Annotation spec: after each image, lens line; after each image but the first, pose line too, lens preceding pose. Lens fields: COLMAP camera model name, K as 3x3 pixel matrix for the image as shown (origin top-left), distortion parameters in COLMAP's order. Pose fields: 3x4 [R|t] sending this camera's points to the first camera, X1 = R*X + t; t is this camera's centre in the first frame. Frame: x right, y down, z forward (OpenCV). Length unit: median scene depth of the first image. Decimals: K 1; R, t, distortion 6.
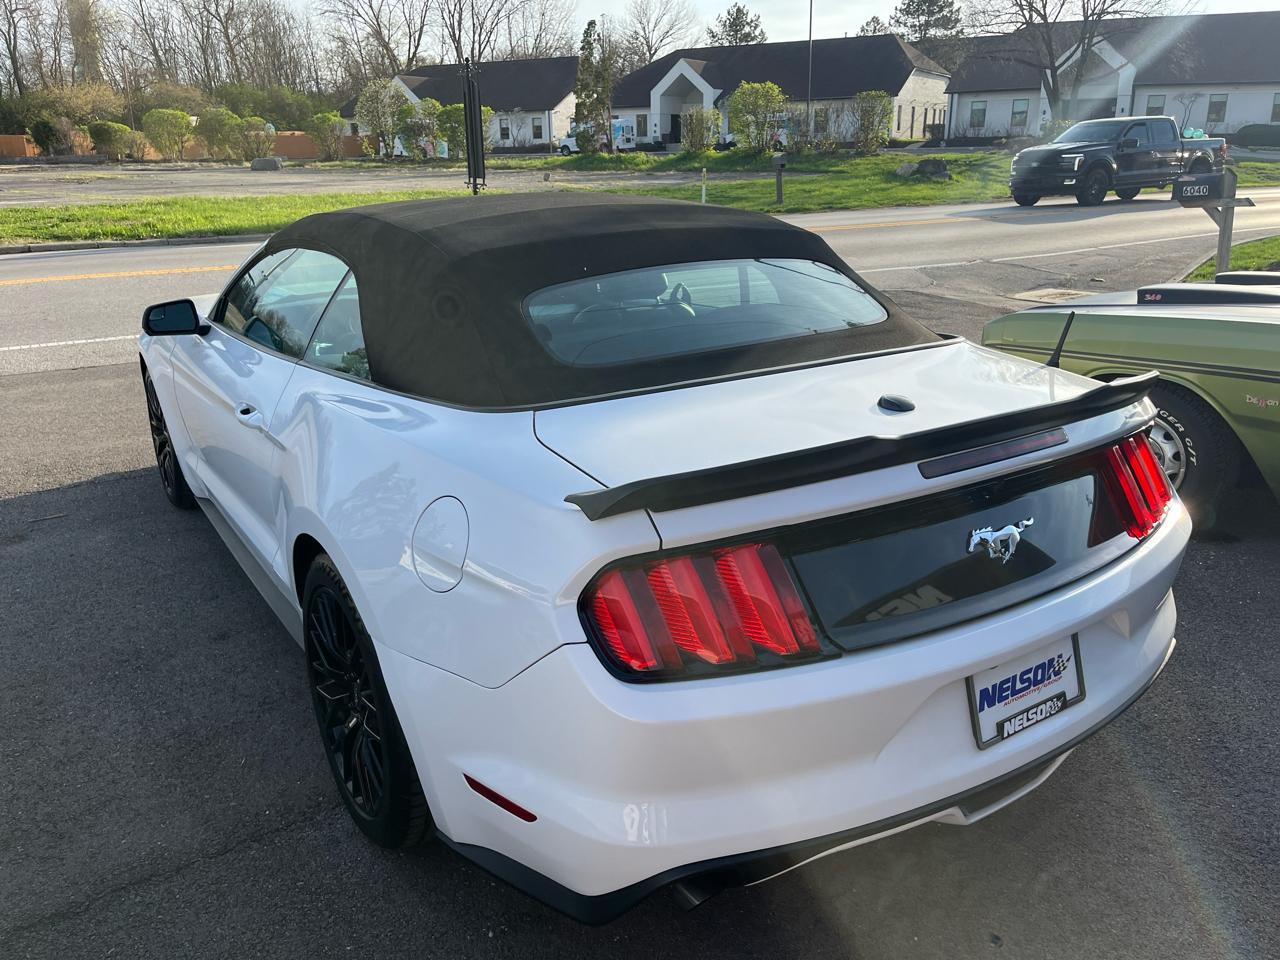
lens RADIAL K [[978.6, 0, 640.0], [0, 978.6, 480.0], [0, 0, 1]] dist [0.061836, -0.081794]
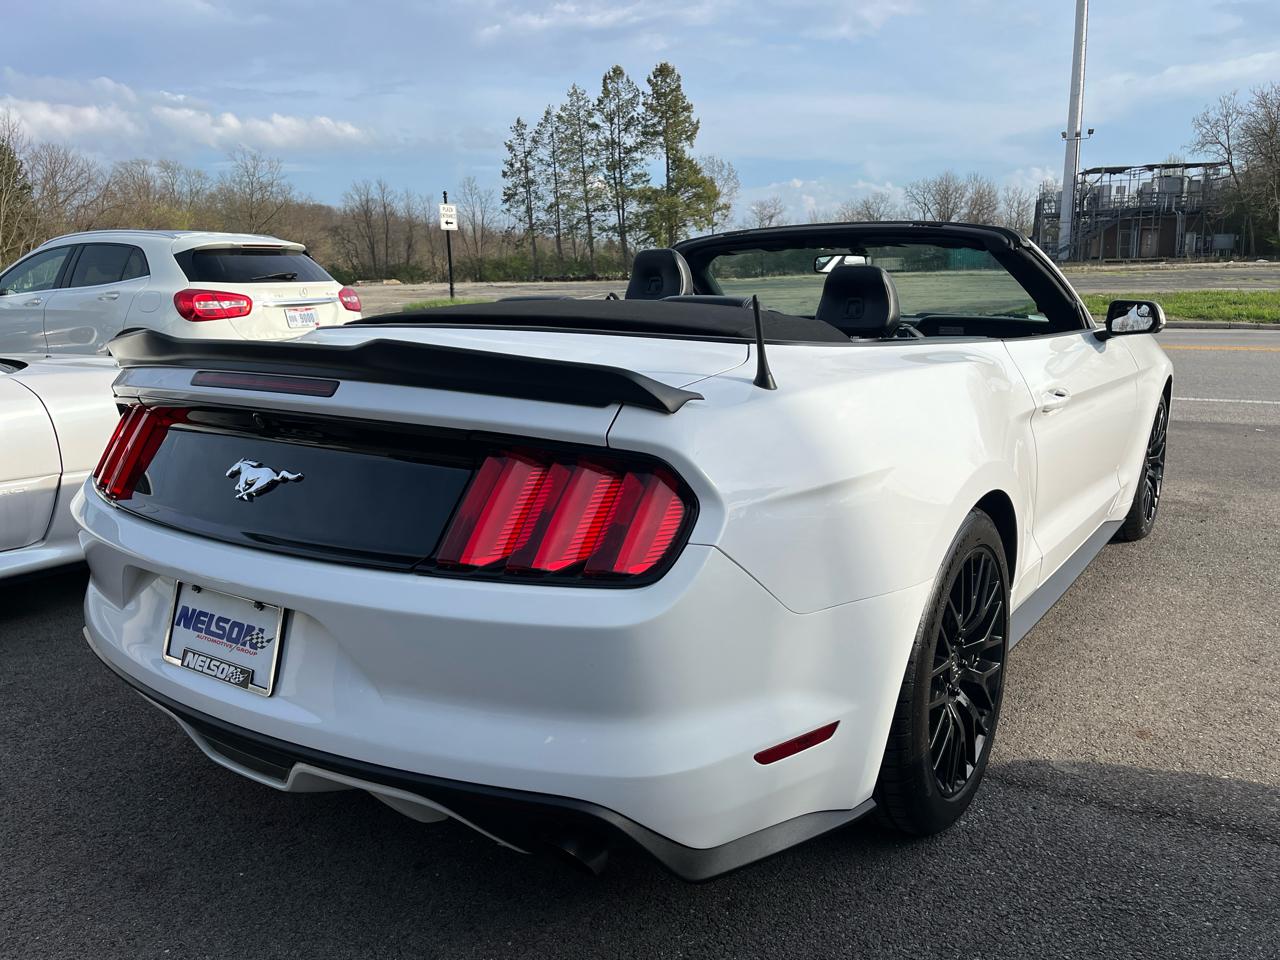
lens RADIAL K [[966.4, 0, 649.8], [0, 966.4, 485.5], [0, 0, 1]] dist [0.073842, -0.085703]
pose [[0.376236, 0.200143, -0.904649, 1.281962], [-0.279814, 0.955344, 0.094986, -0.118844], [0.883261, 0.217396, 0.415438, 0.899261]]
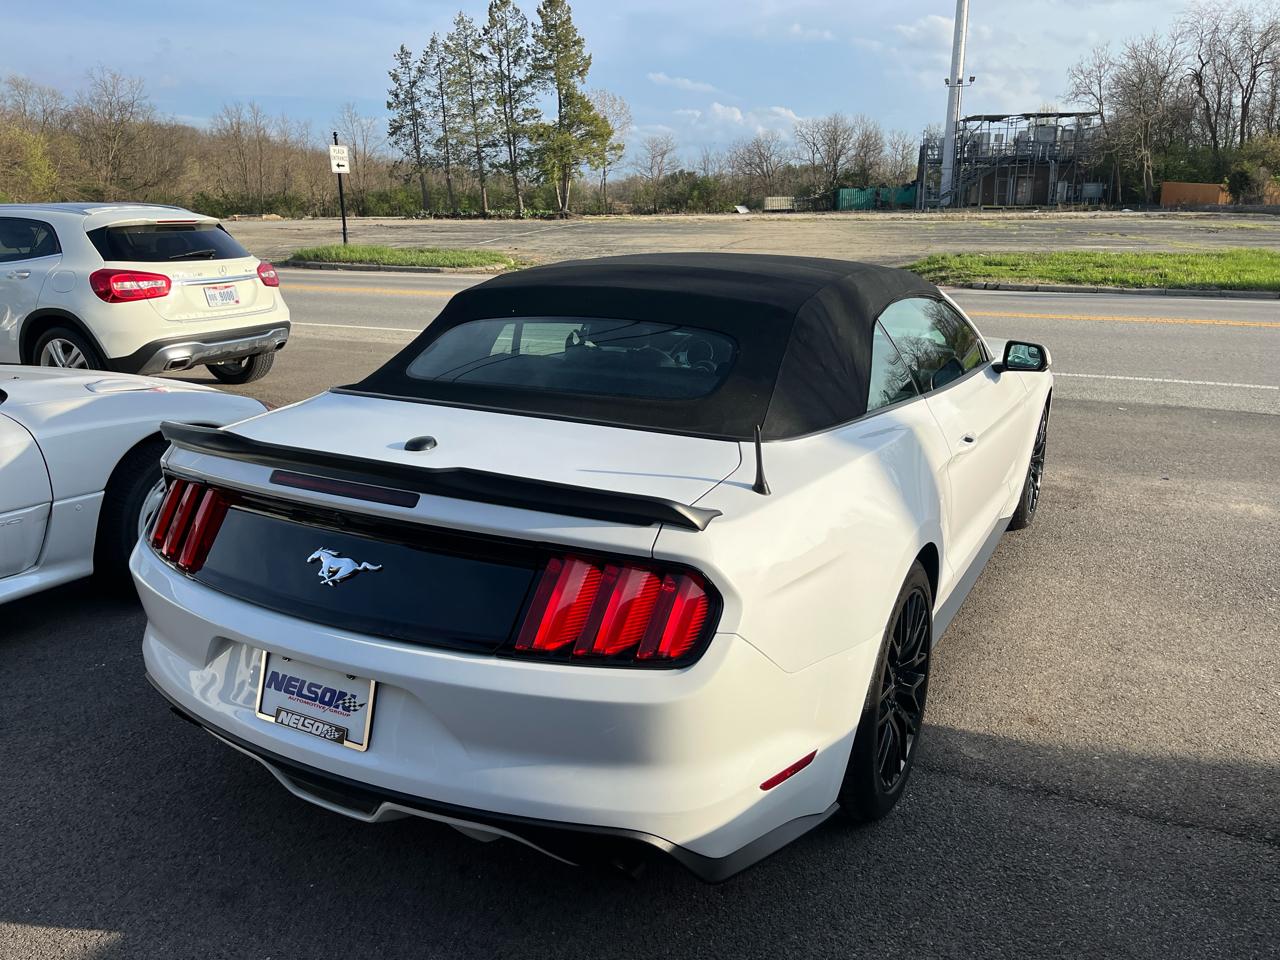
lens RADIAL K [[968.8, 0, 646.1], [0, 968.8, 476.5], [0, 0, 1]] dist [0.036407, 0.005328]
pose [[0.471084, 0.242821, -0.848008, 1.374584], [-0.281571, 0.952465, 0.116313, -0.251086], [0.835941, 0.183981, 0.517062, 0.665880]]
